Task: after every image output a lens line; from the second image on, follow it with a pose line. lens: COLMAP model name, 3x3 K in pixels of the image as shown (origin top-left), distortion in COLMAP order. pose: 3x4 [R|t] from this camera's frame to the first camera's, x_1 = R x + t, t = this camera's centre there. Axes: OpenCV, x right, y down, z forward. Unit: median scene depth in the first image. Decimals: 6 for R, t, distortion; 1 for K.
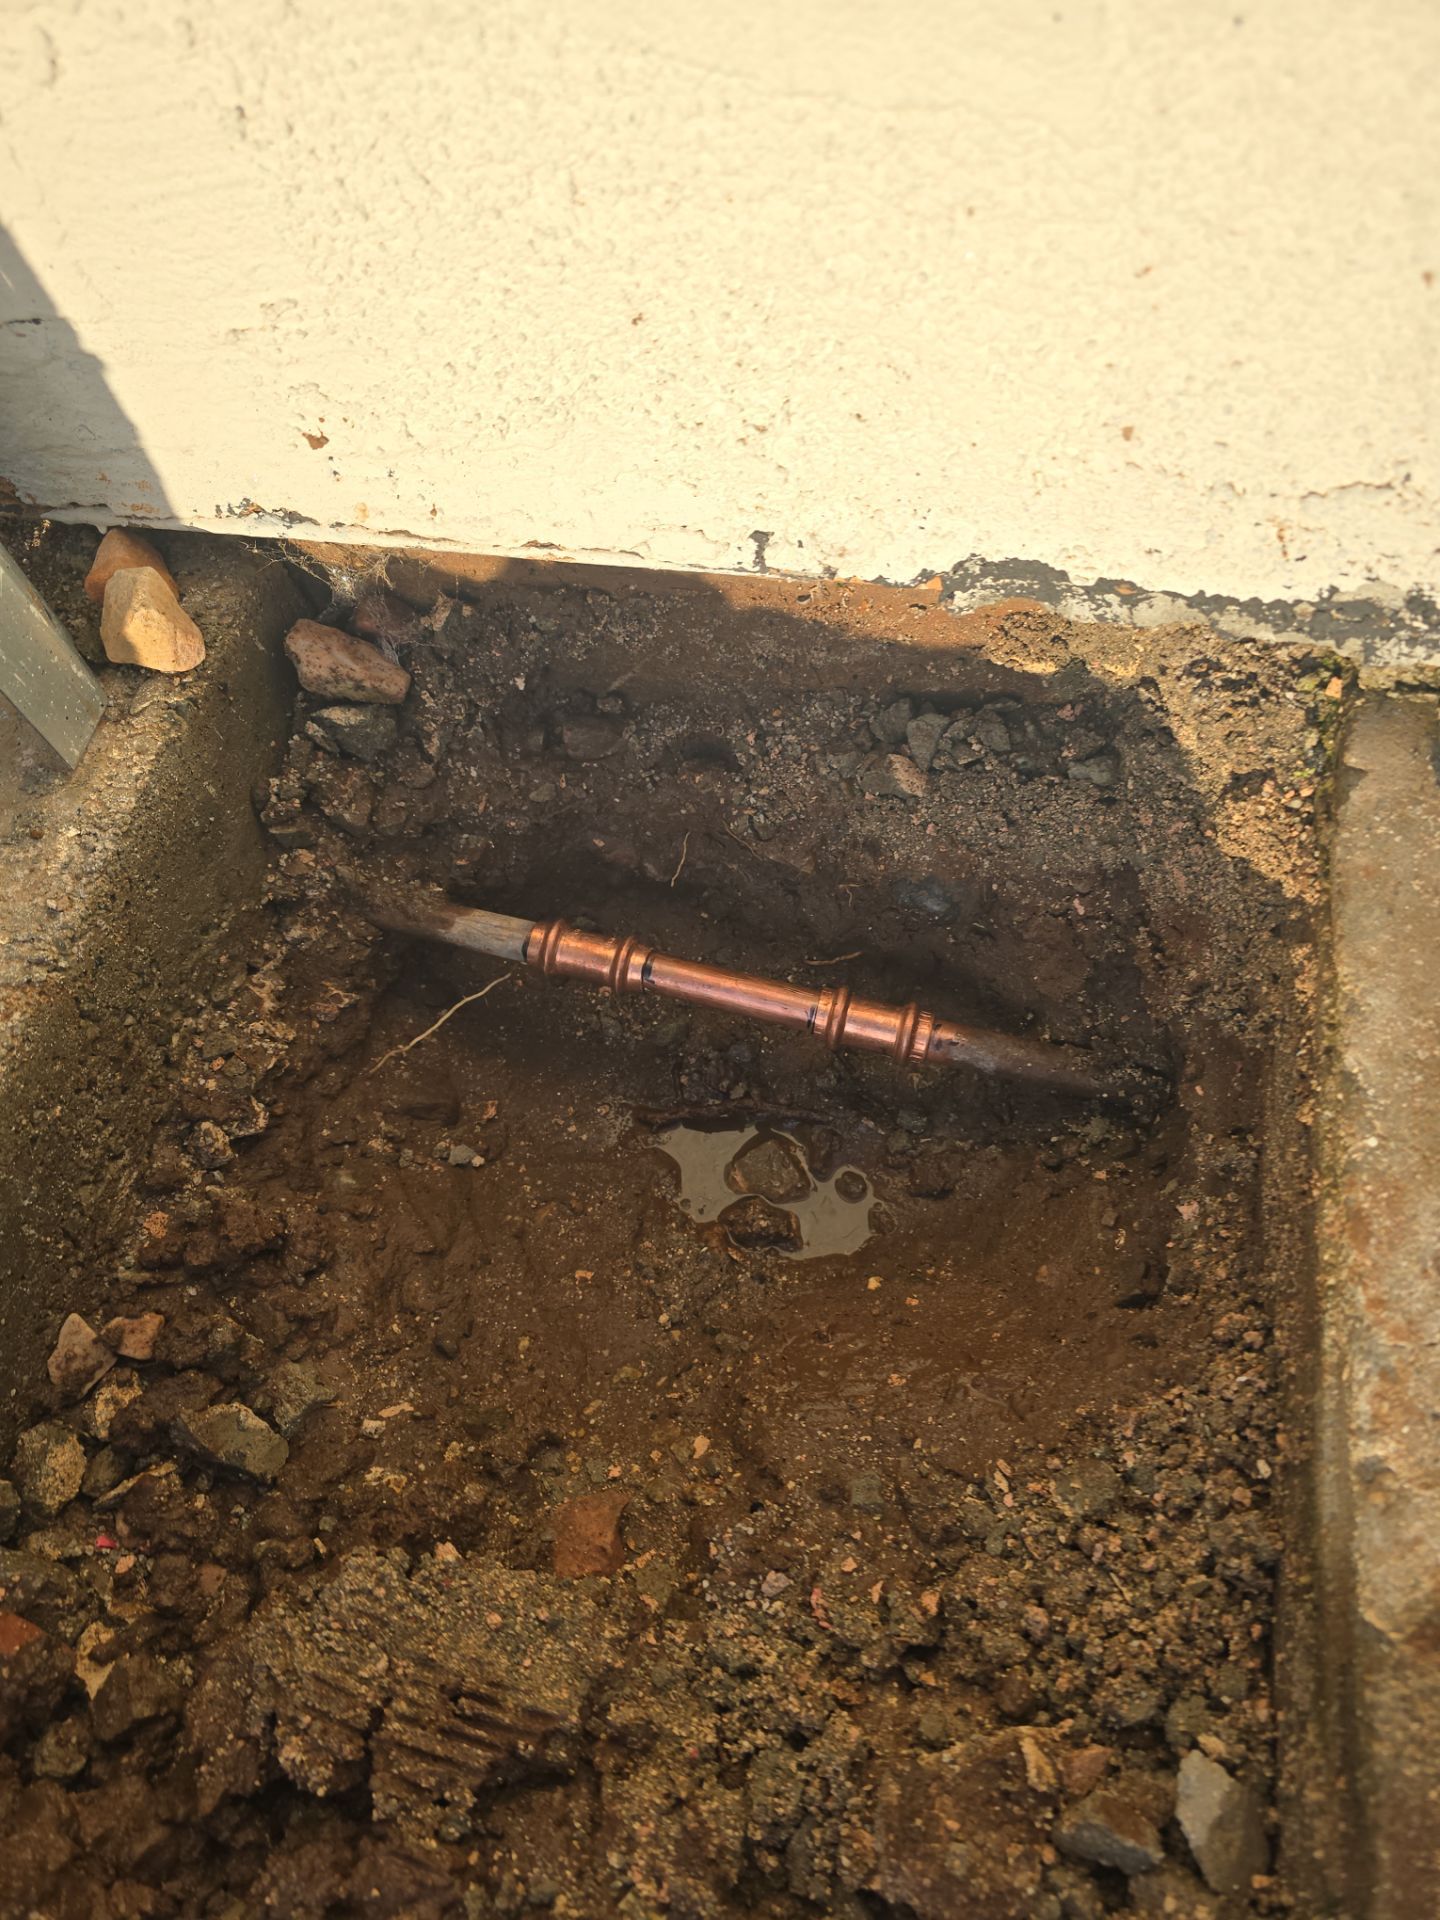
lens RADIAL K [[1339.6, 0, 700.1], [0, 1339.6, 960.3], [0, 0, 1]] dist [0.034825, -0.029987]
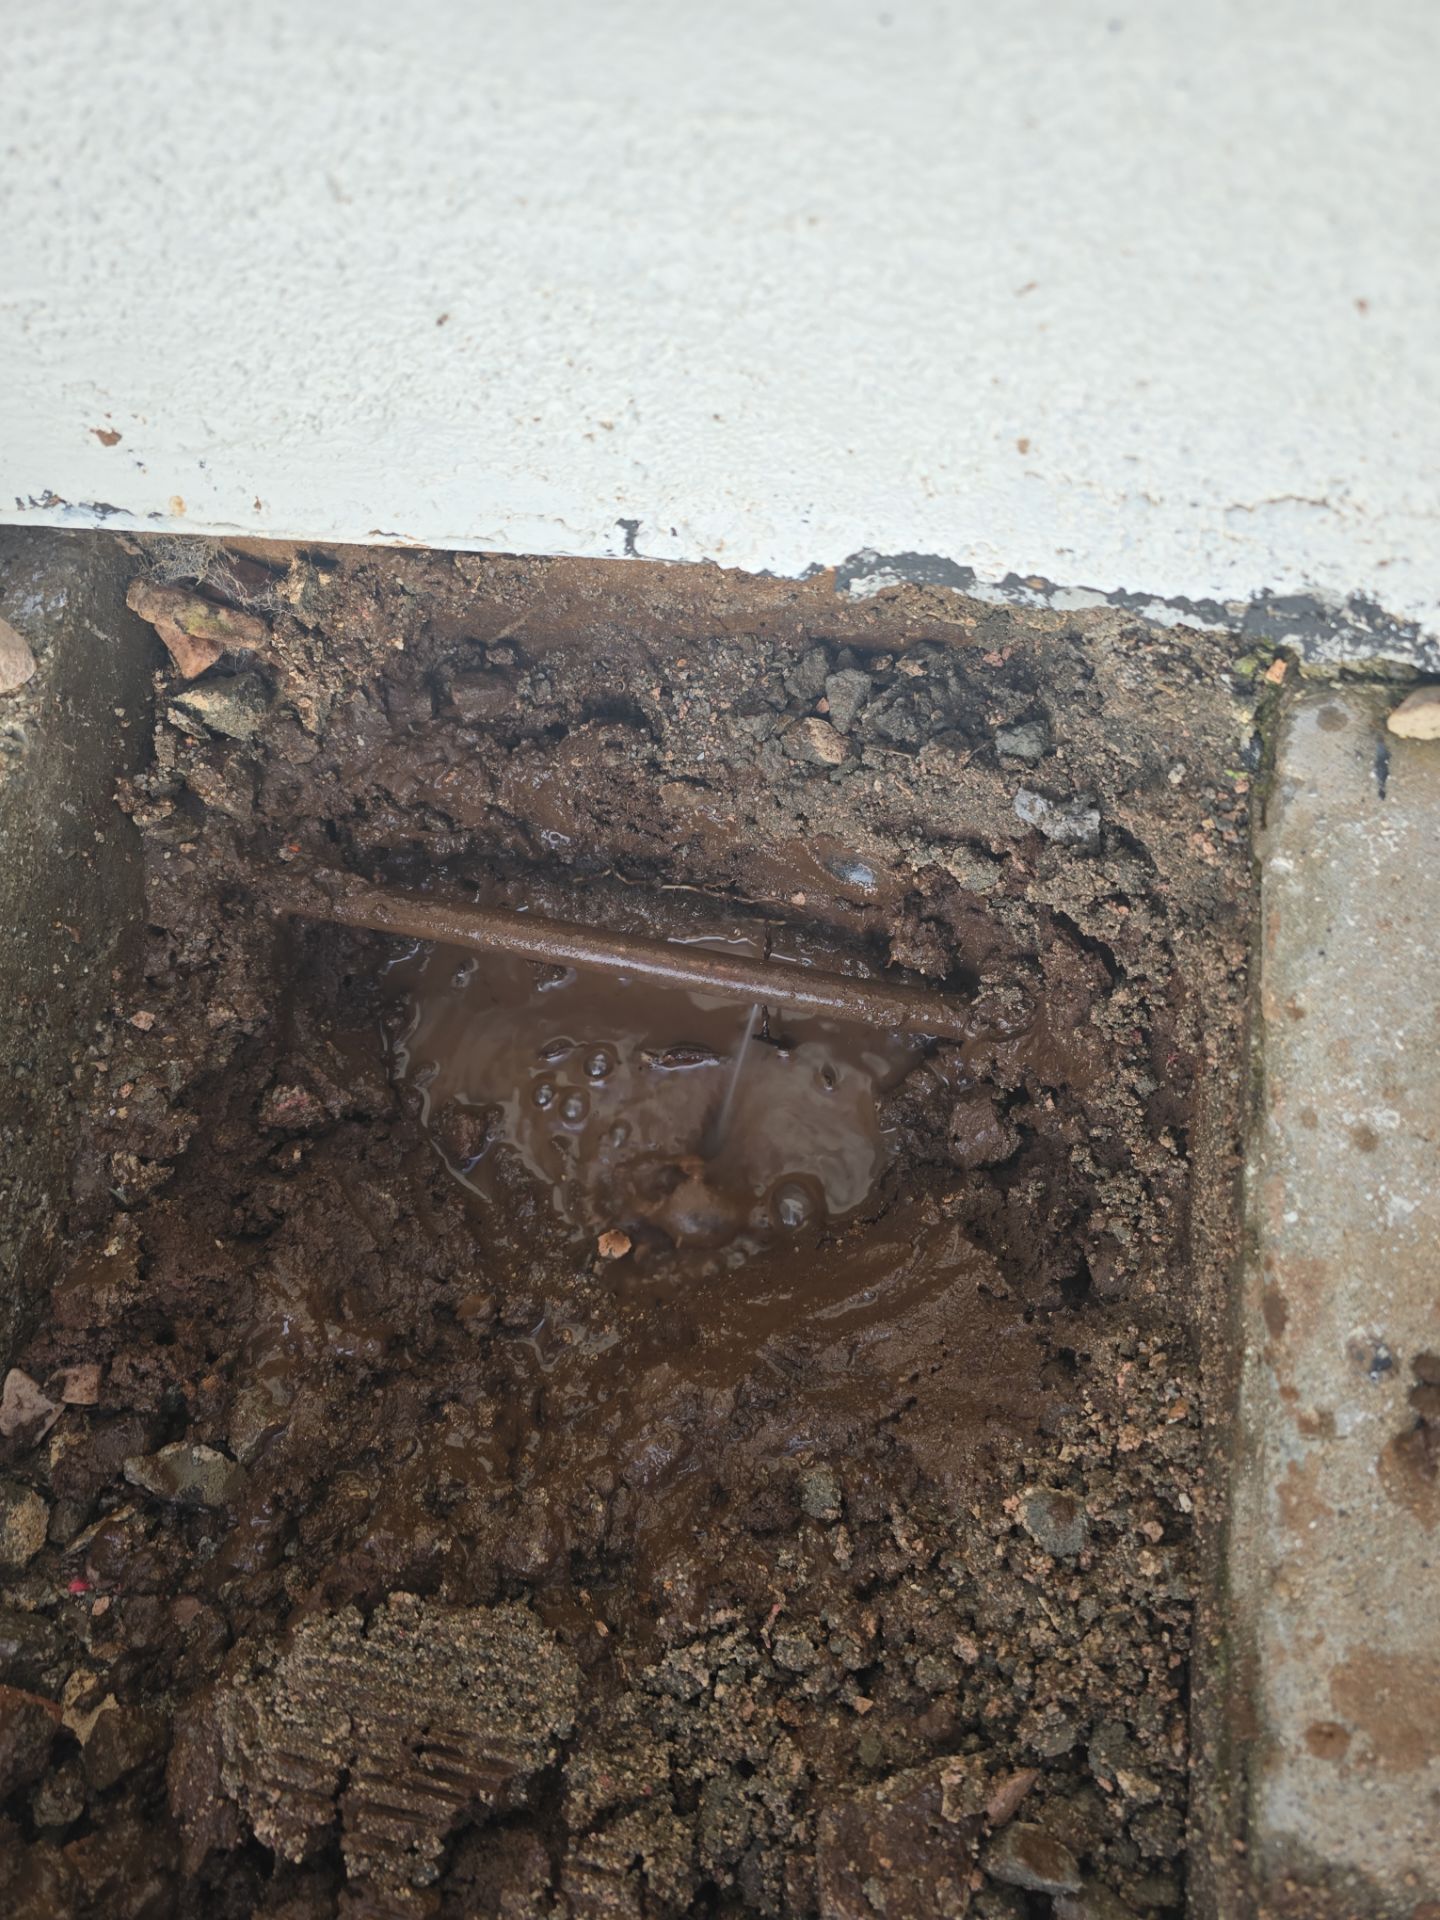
lens RADIAL K [[1339.6, 0, 712.1], [0, 1339.6, 964.3], [0, 0, 1]] dist [0.034825, -0.029987]
pose [[0.997298, -0.073445, -0.001529, 0.087676], [0.072190, 0.975973, 0.205583, -0.233537], [-0.013607, -0.205138, 0.978638, 0.091261]]
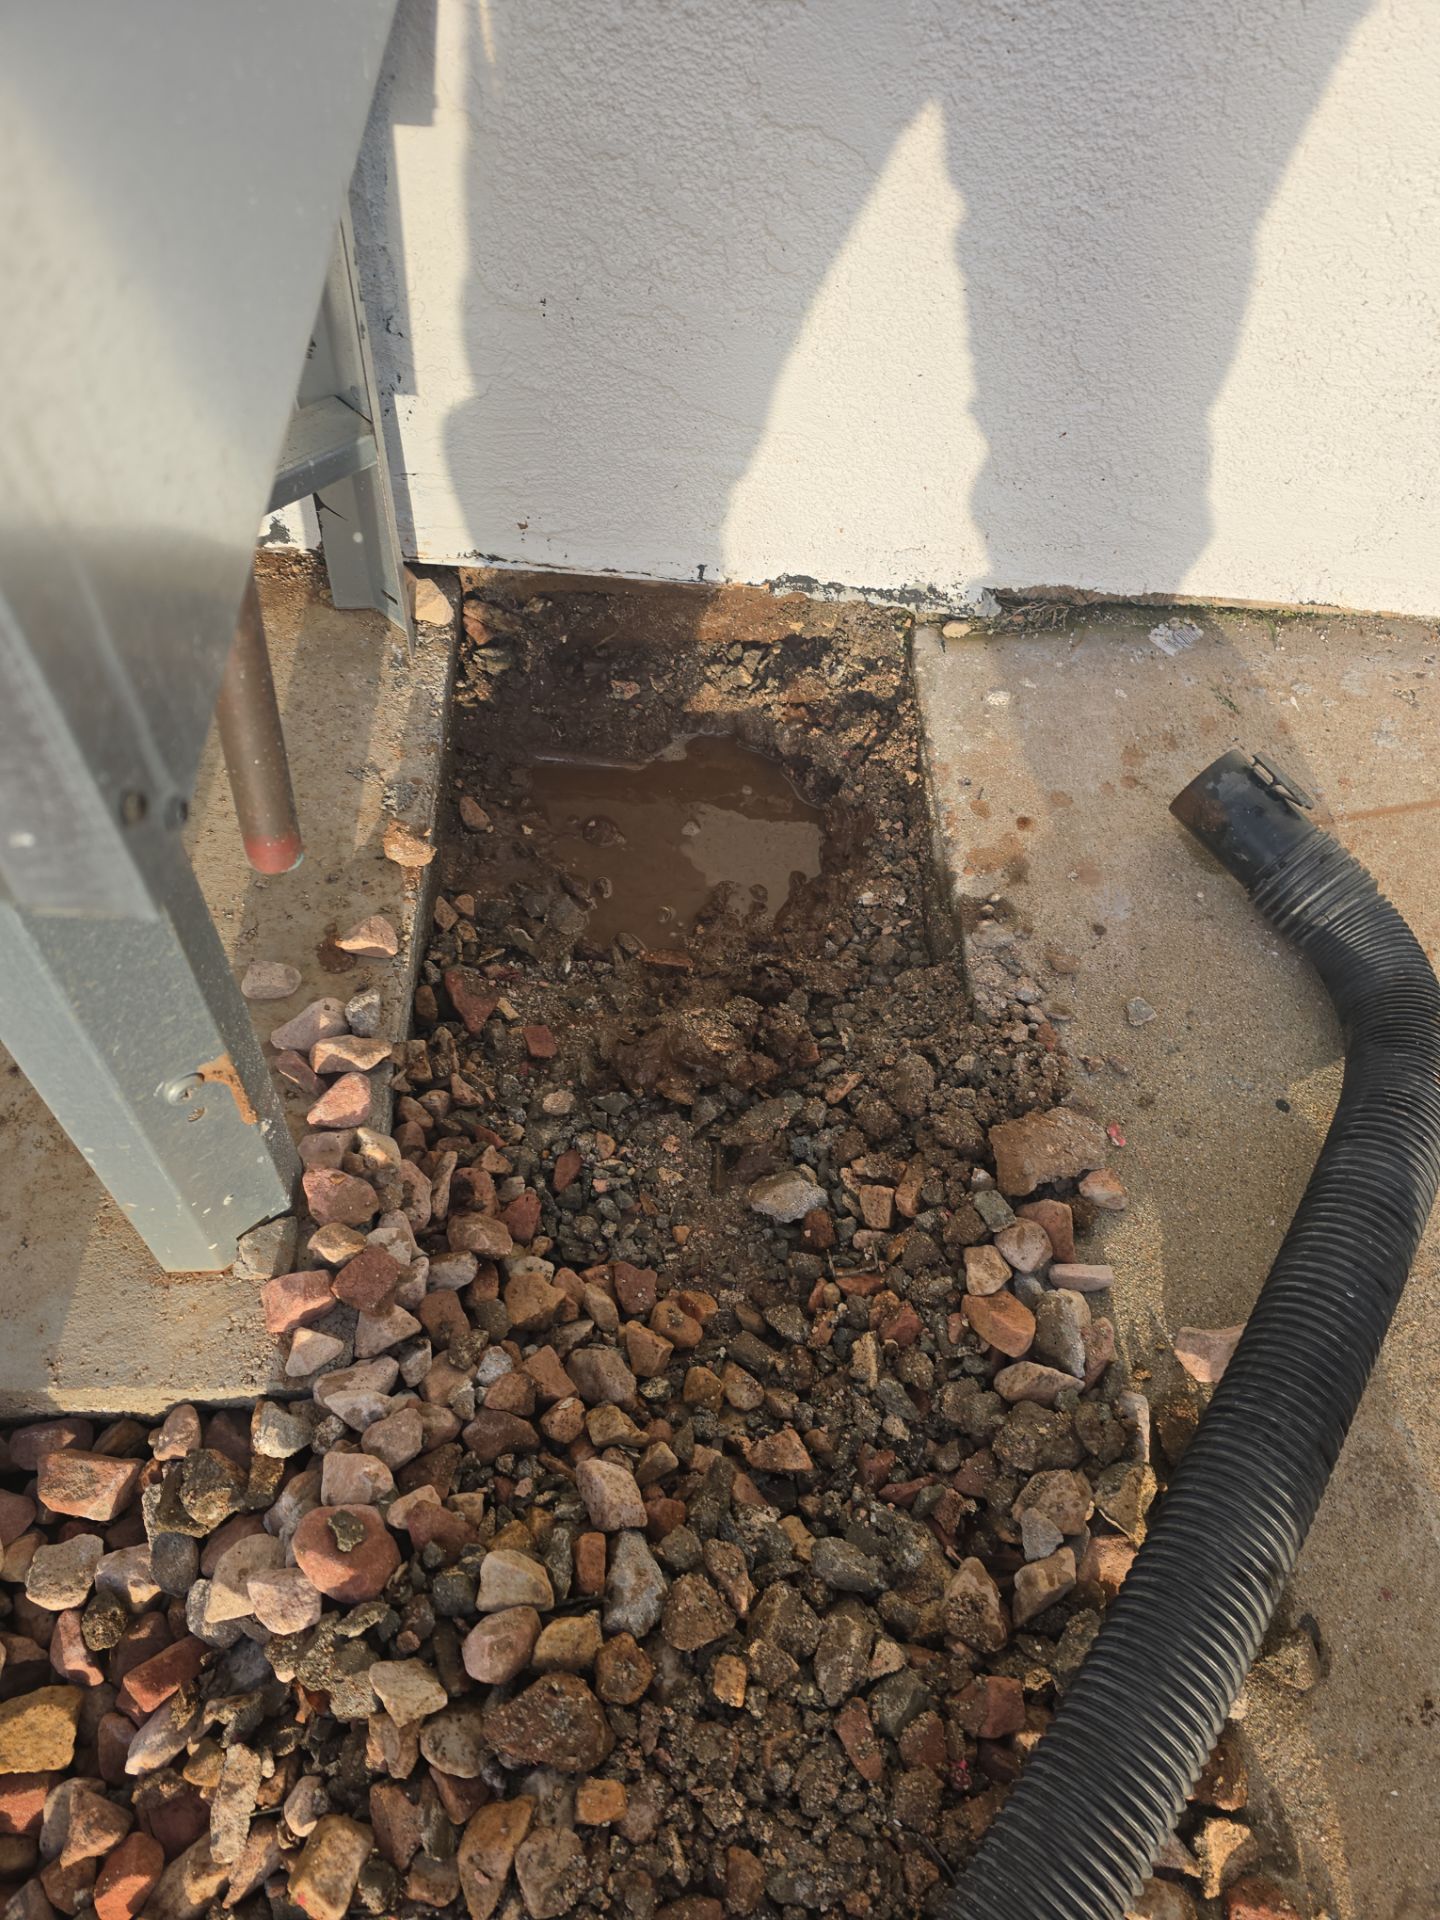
lens RADIAL K [[1339.6, 0, 727.2], [0, 1339.6, 960.5], [0, 0, 1]] dist [0.034825, -0.029987]
pose [[0.942157, -0.075408, 0.326578, -0.887088], [0.101309, 0.992857, -0.063016, 0.661485], [-0.319493, 0.092457, 0.943067, -1.515645]]
